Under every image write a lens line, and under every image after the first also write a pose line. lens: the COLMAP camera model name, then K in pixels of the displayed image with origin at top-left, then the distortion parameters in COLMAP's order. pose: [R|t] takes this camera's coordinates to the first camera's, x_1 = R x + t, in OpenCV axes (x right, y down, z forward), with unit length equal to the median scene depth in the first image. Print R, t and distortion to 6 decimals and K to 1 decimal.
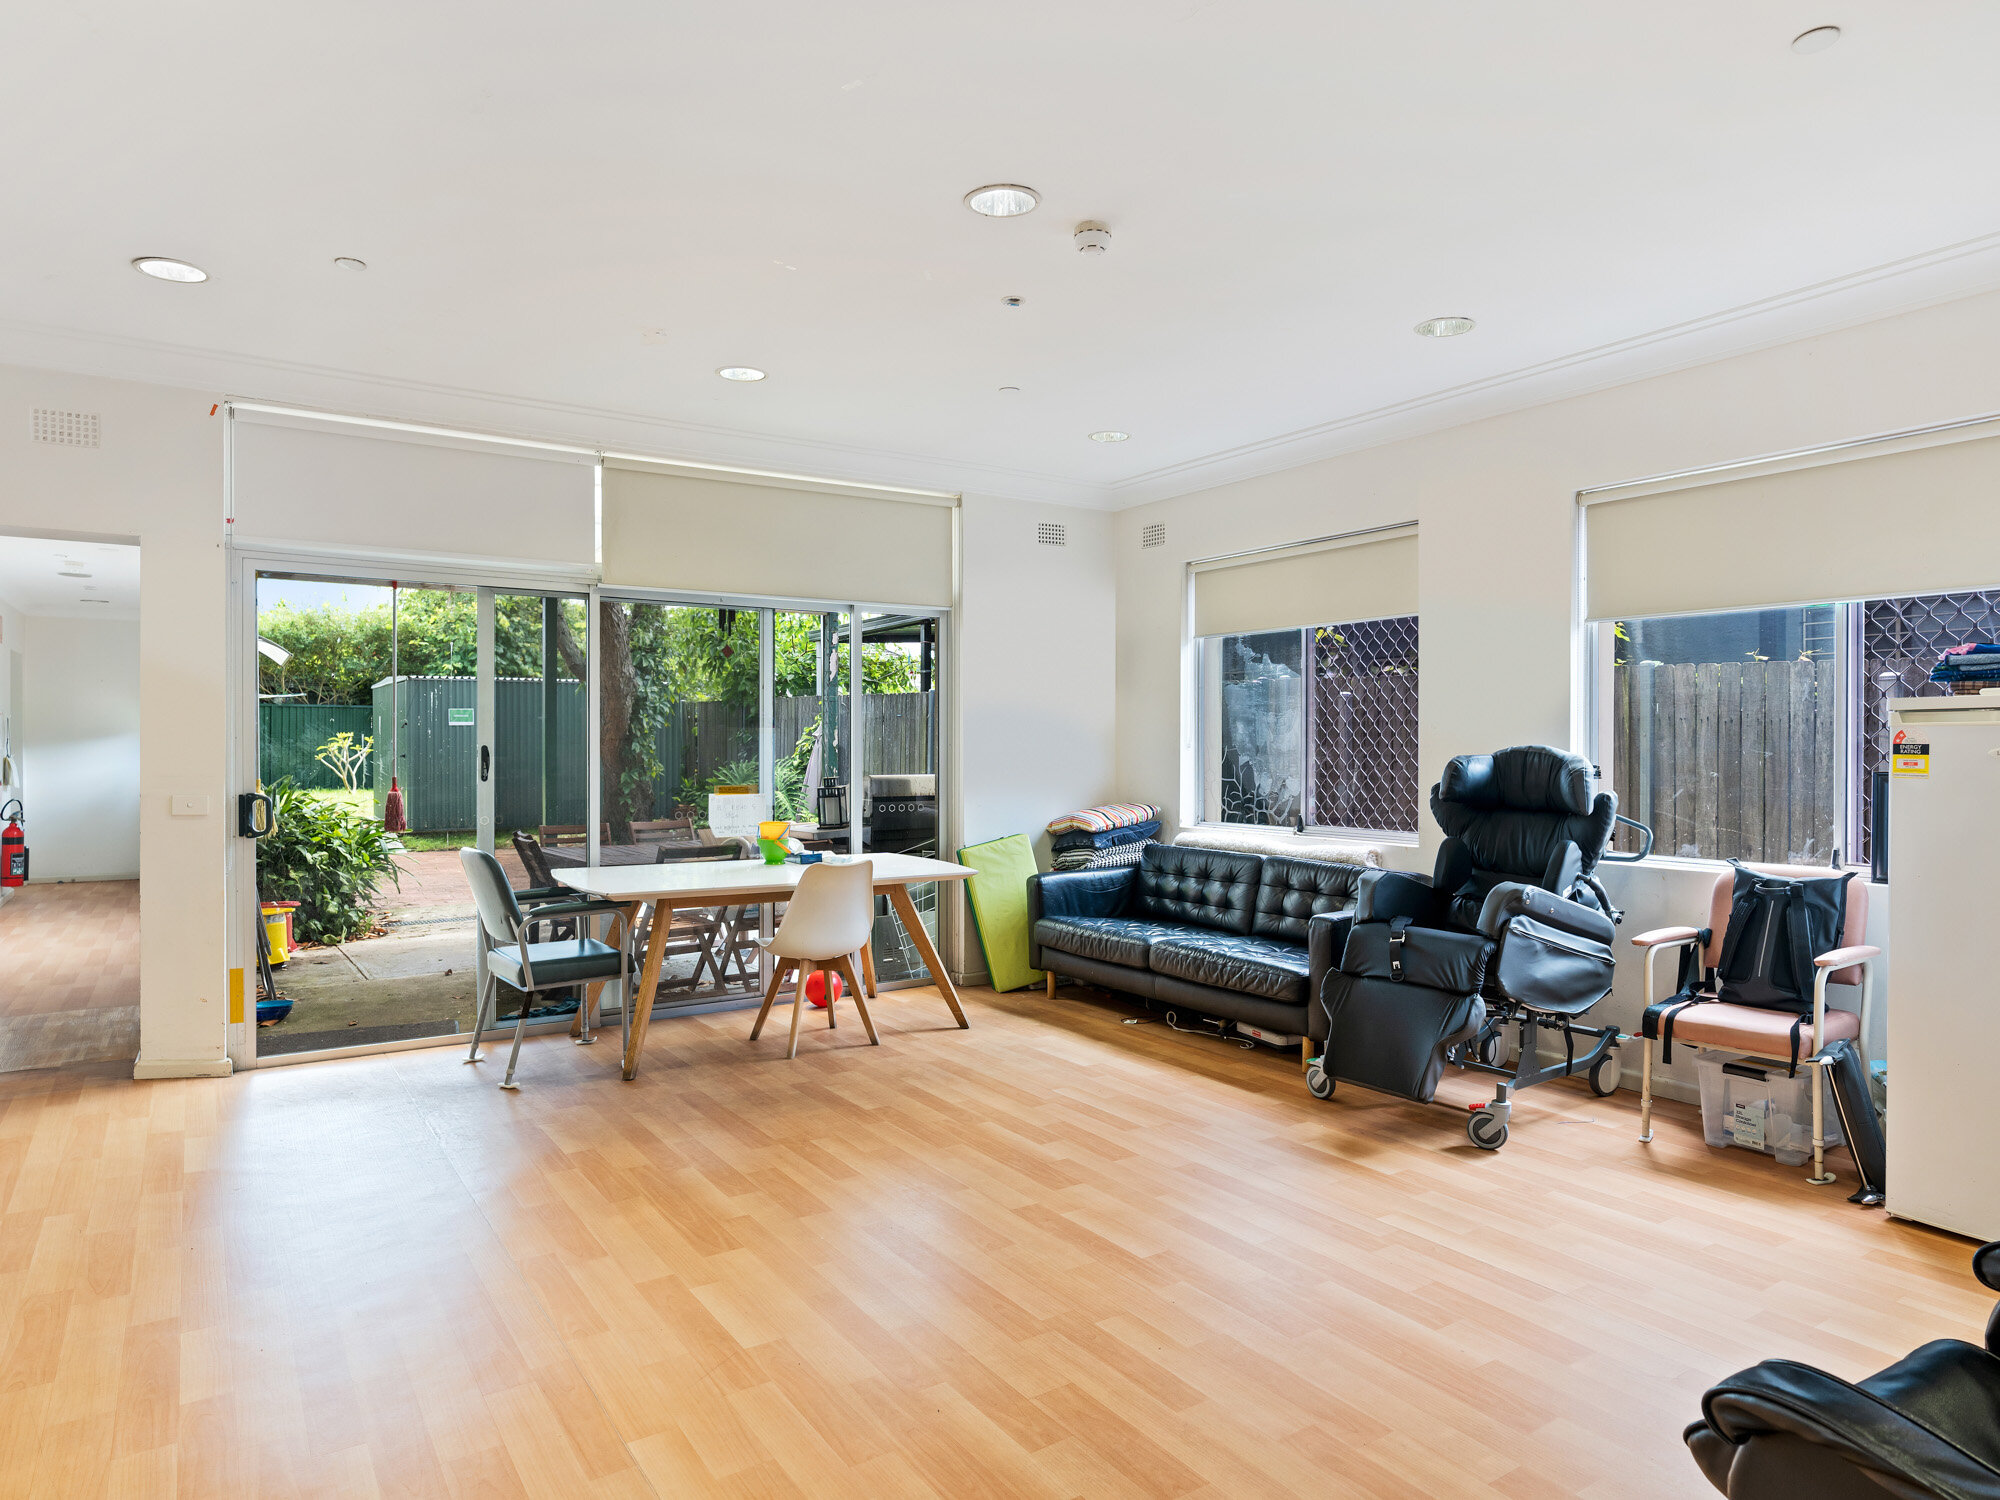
lens RADIAL K [[1160.7, 0, 1004.5], [0, 1160.7, 759.8], [0, 0, 1]] dist [0.001637, -0.000044]
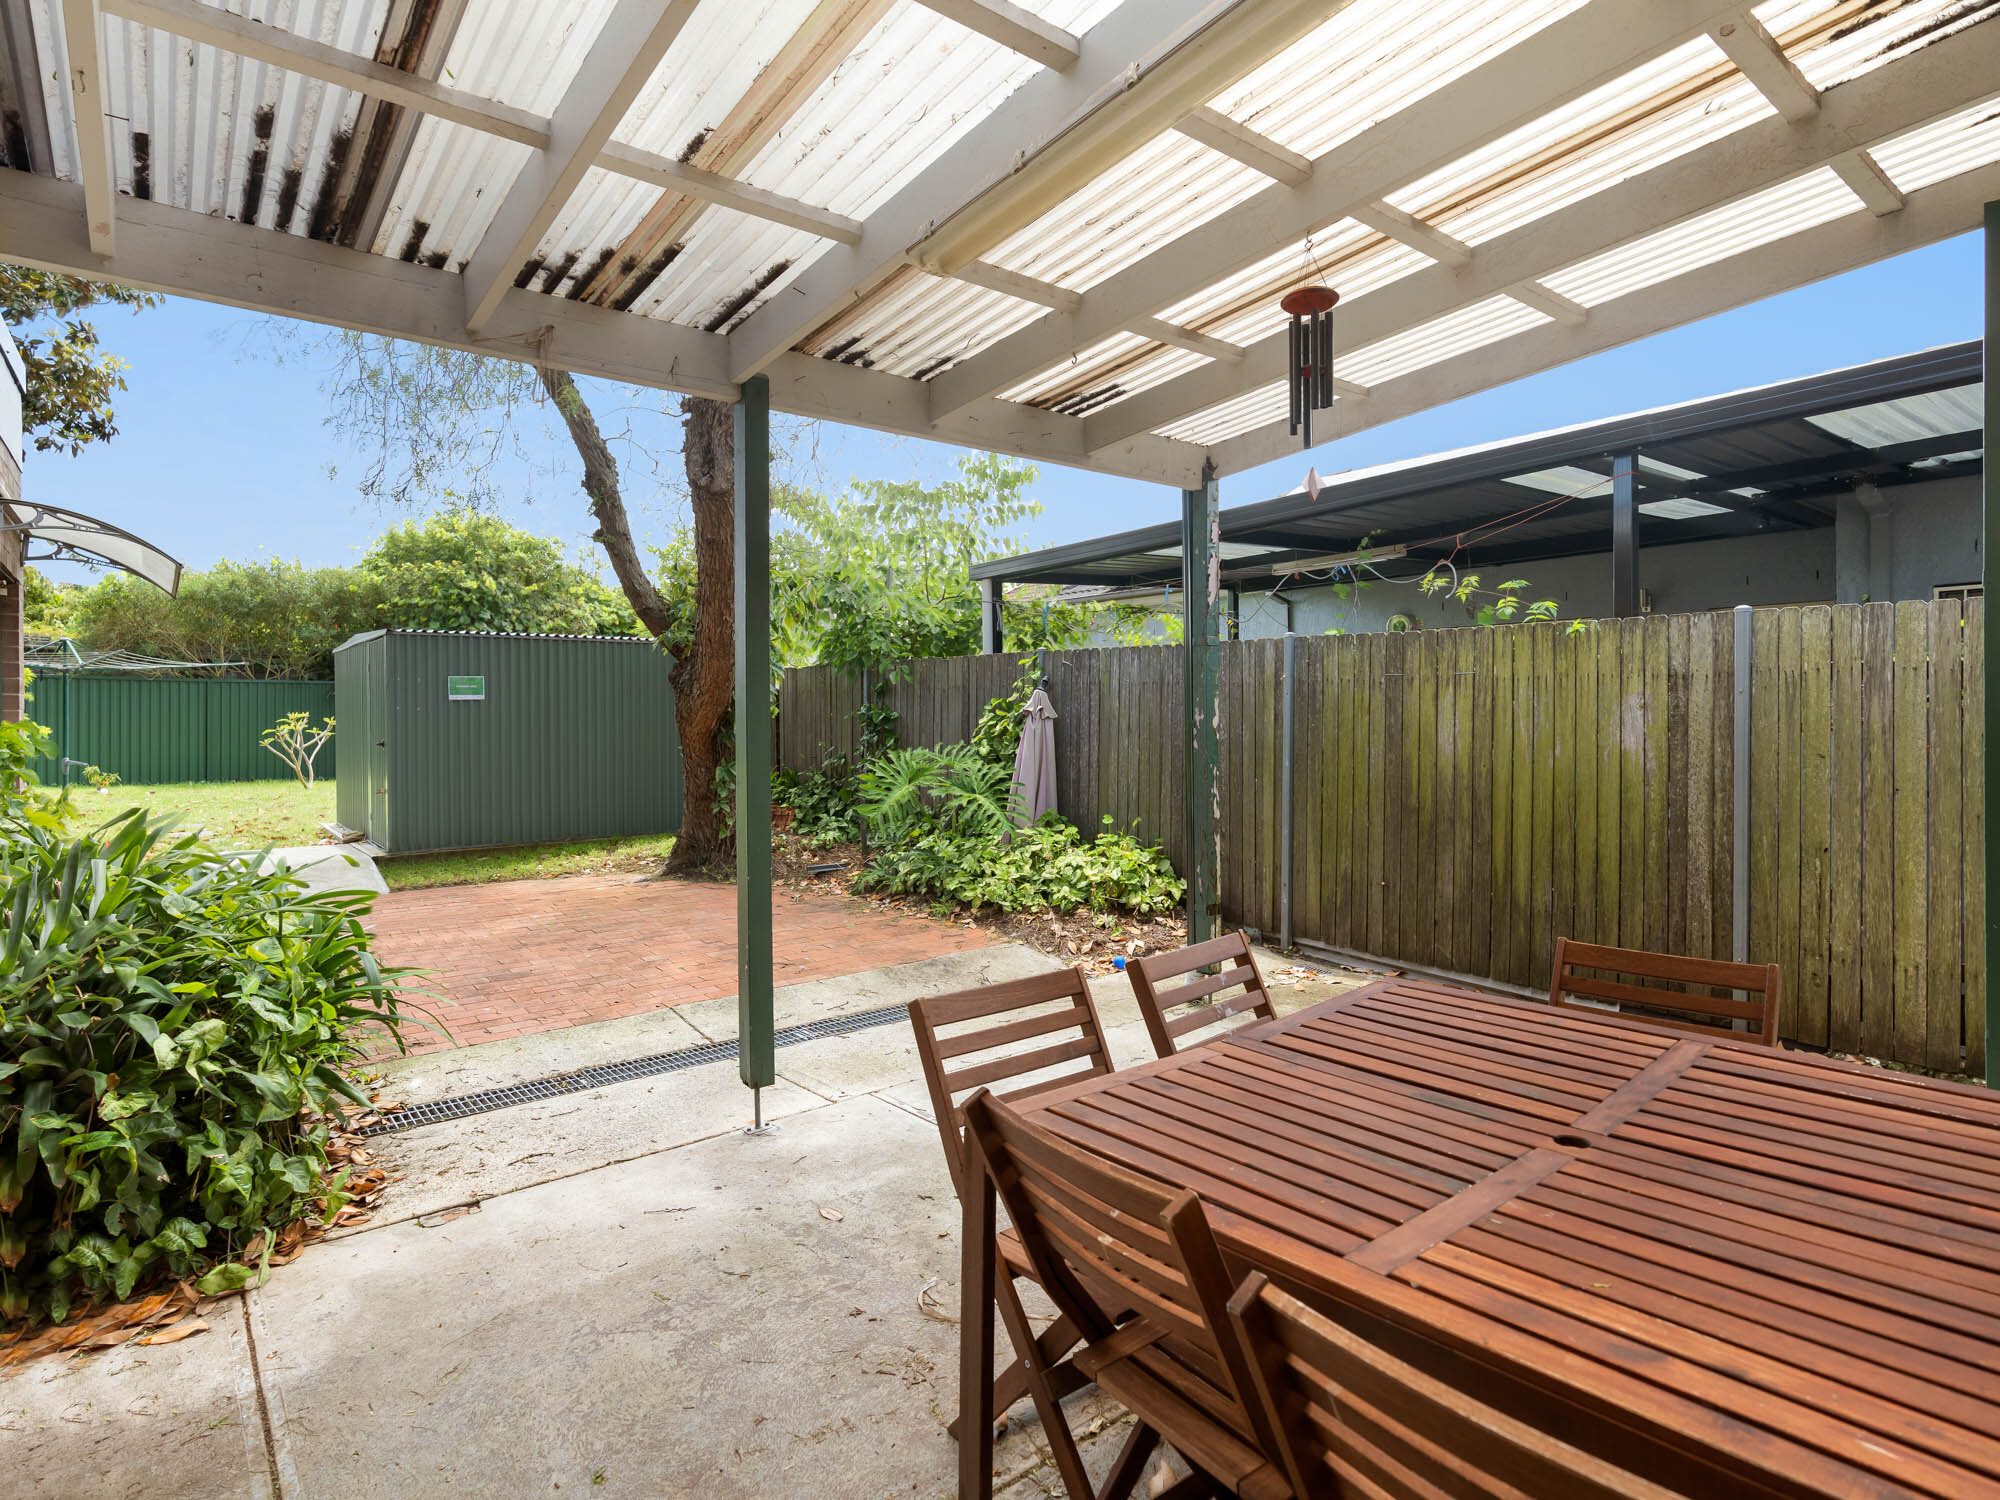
lens RADIAL K [[1036.1, 0, 992.3], [0, 1036.1, 731.1], [0, 0, 1]] dist [-0.001542, -0.000083]
pose [[0.997550, -0.007008, 0.069612, -0.140781], [0.007248, 0.999969, -0.003197, -0.004609], [-0.069588, 0.003693, 0.997569, 0.255863]]
